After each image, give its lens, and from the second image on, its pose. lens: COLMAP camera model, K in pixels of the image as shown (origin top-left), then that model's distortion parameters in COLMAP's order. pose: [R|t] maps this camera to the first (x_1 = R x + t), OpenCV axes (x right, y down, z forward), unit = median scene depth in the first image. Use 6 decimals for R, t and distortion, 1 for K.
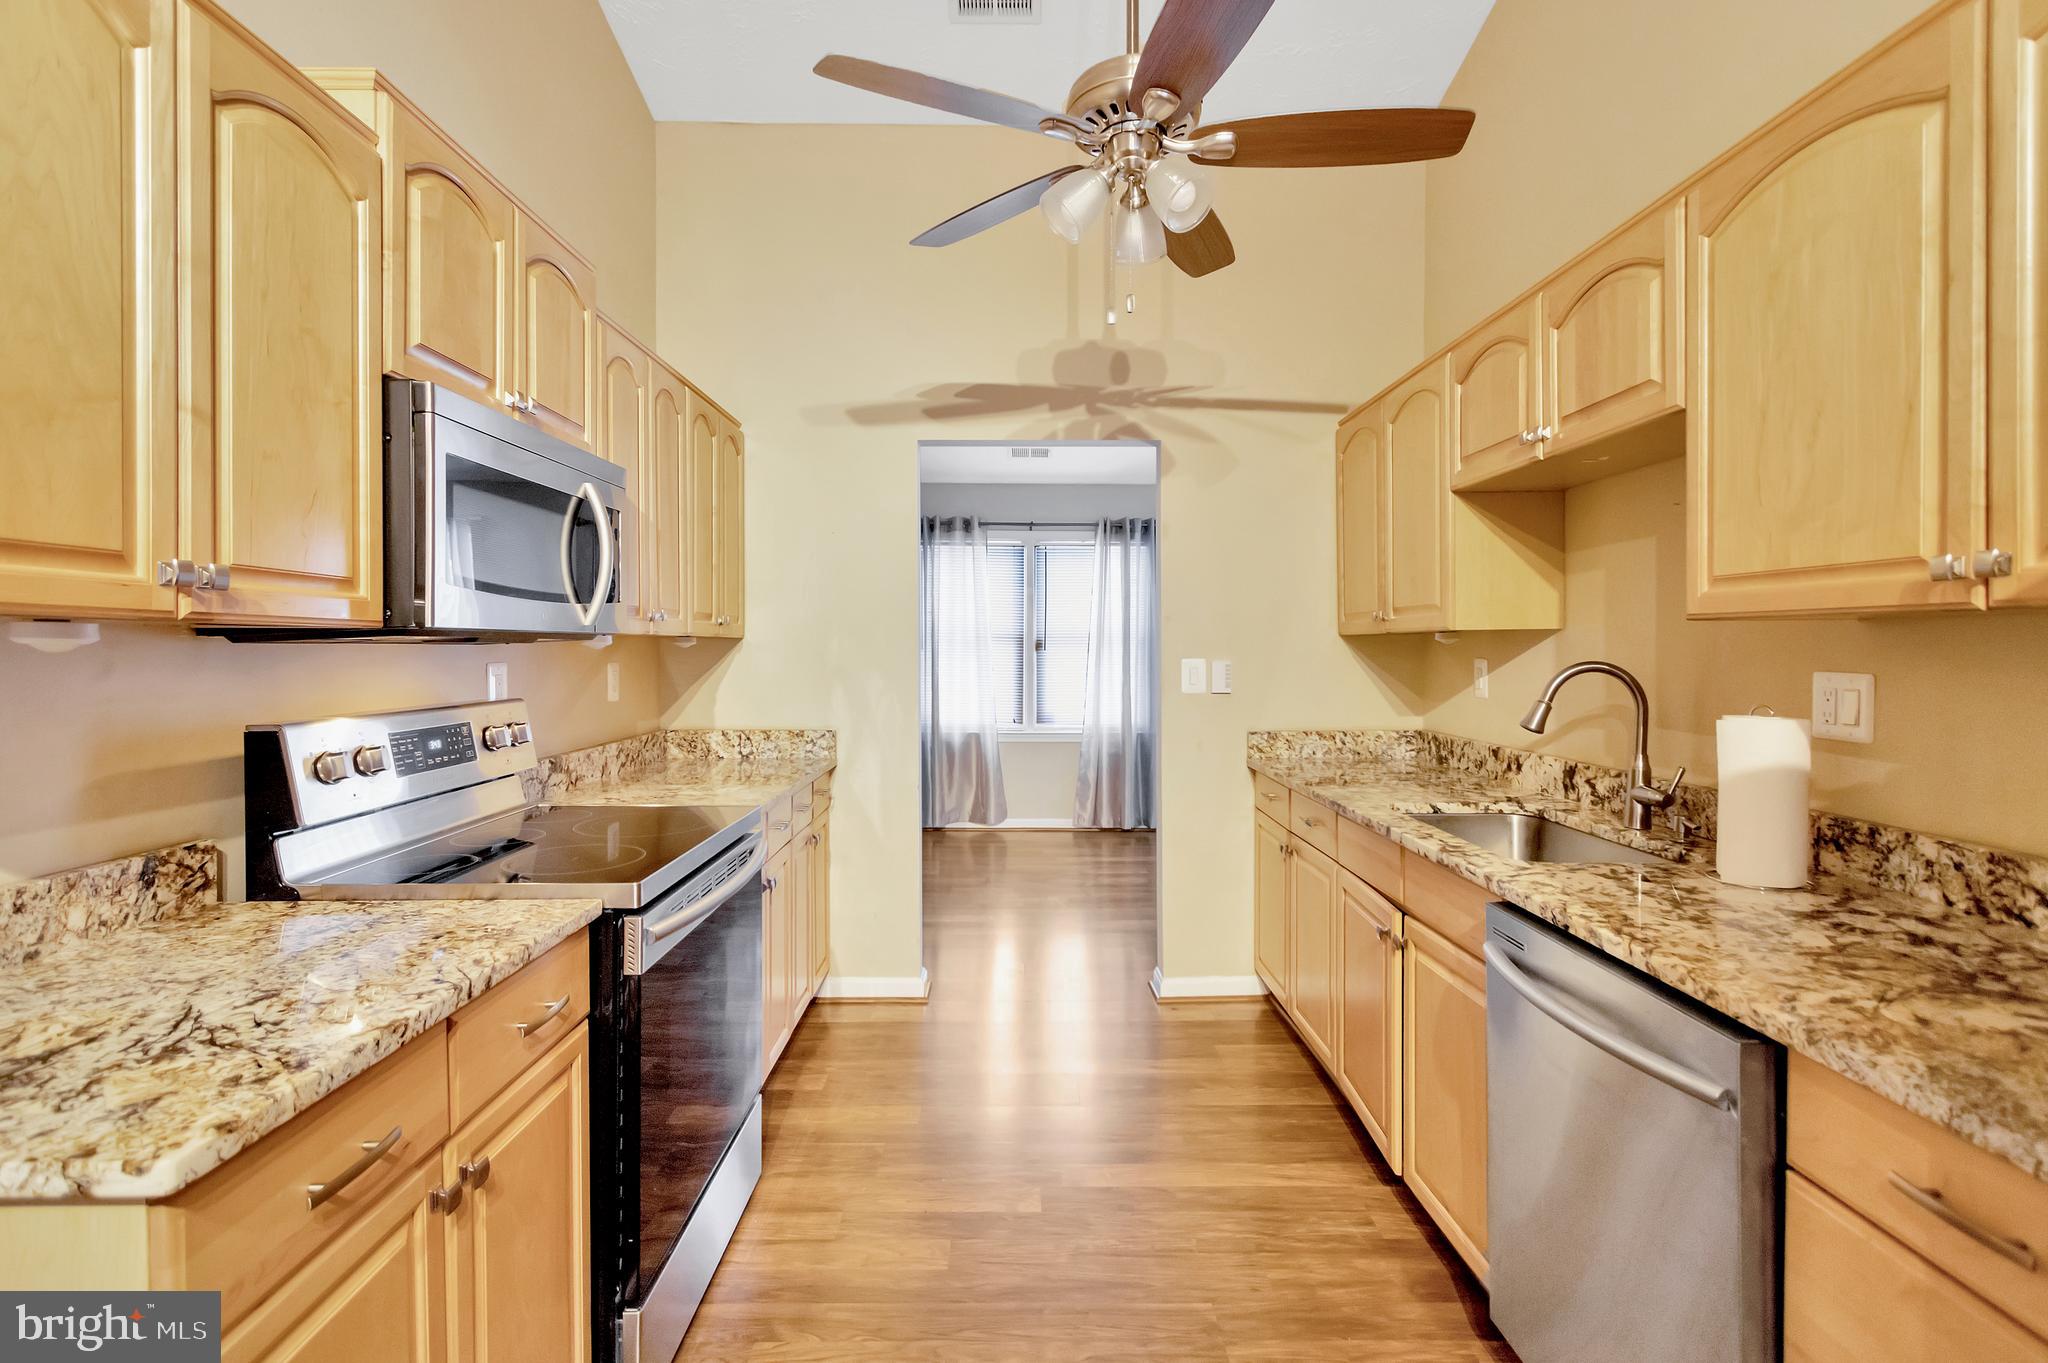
lens RADIAL K [[947.6, 0, 1022.6], [0, 947.6, 656.2], [0, 0, 1]] dist [0.003329, -0.000412]
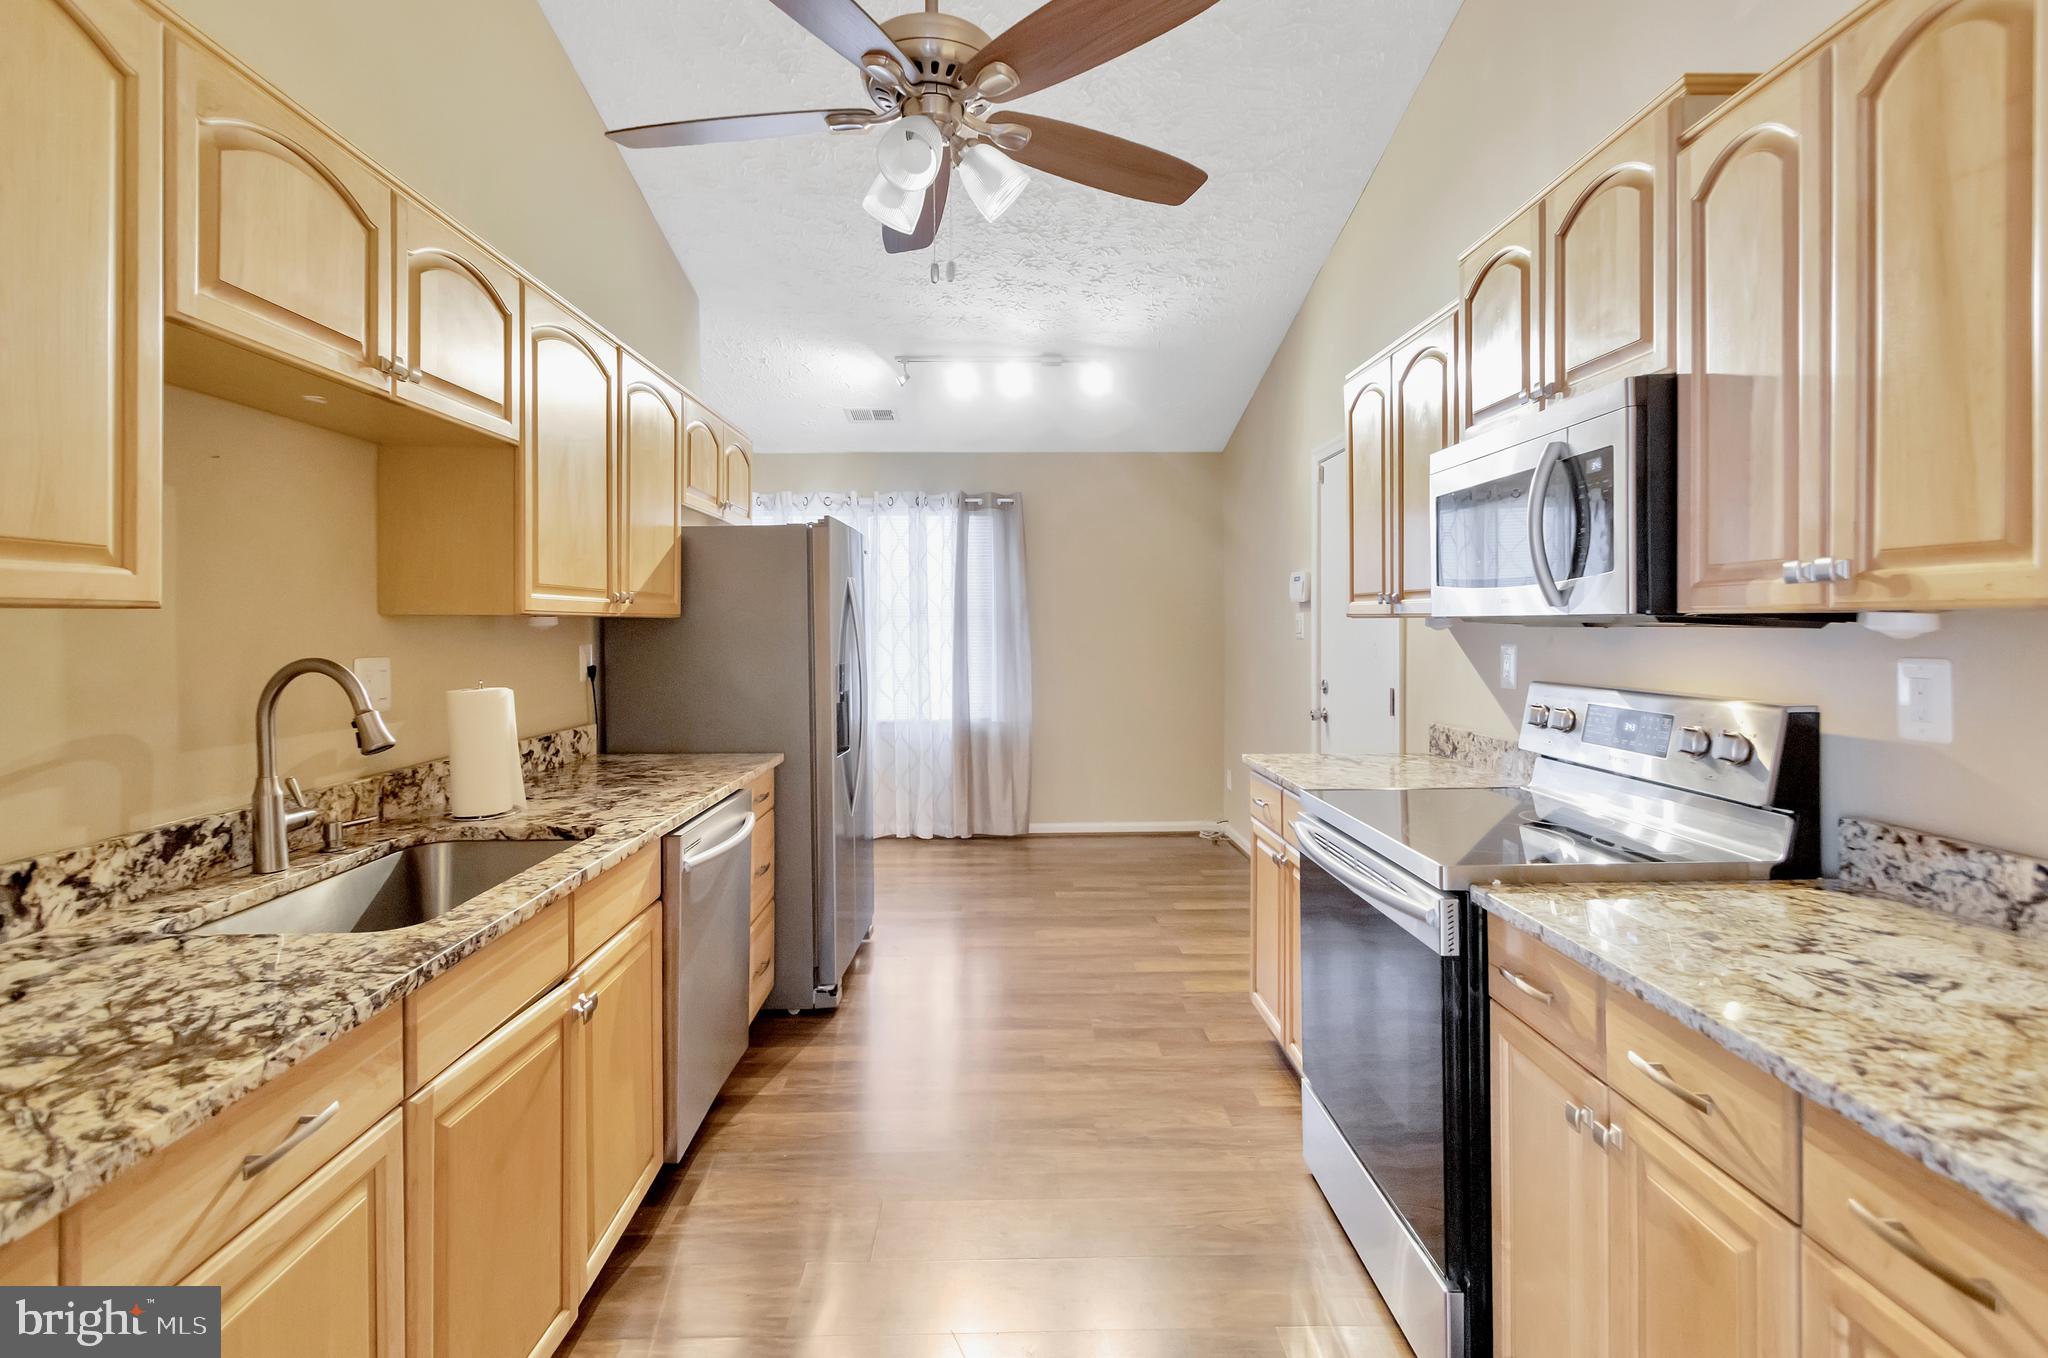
lens RADIAL K [[958.3, 0, 1013.9], [0, 958.3, 623.5], [0, 0, 1]] dist [0.001516, 0.000167]
pose [[-0.999974, 0.004518, -0.005580, 0.028996], [0.004459, 0.999936, 0.010389, -0.020230], [0.005626, 0.010364, -0.999930, 1.301134]]
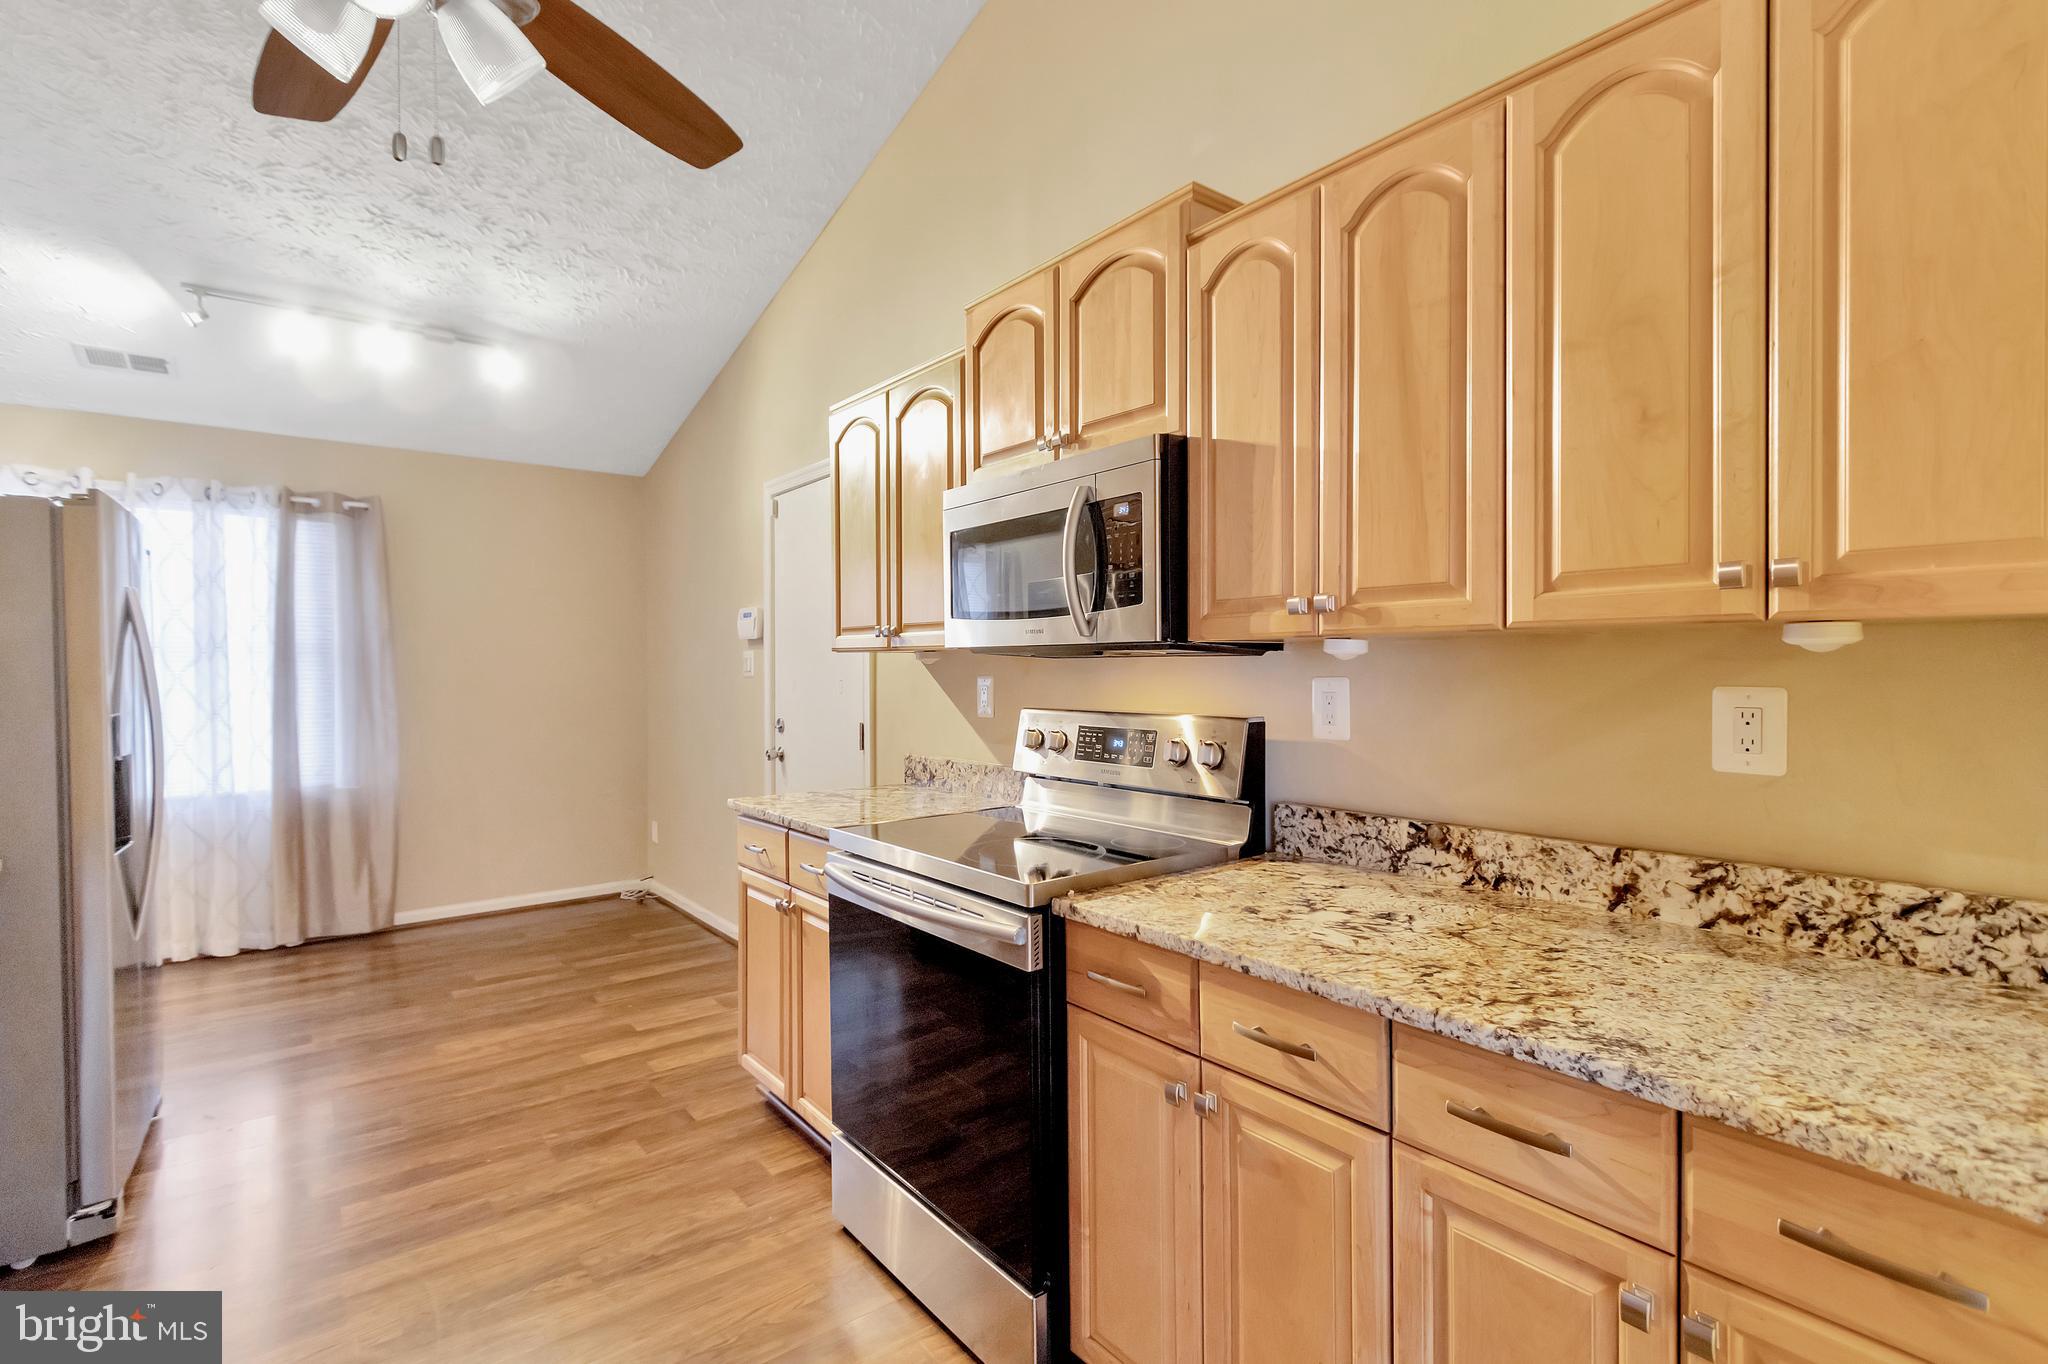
lens RADIAL K [[953.1, 0, 1020.5], [0, 953.1, 671.5], [0, 0, 1]] dist [0.013941, -0.004578]
pose [[-0.796230, 0.006722, -0.604956, 0.121763], [-0.001576, 0.999912, 0.013184, -0.006770], [0.604992, 0.011451, -0.796149, 1.198008]]
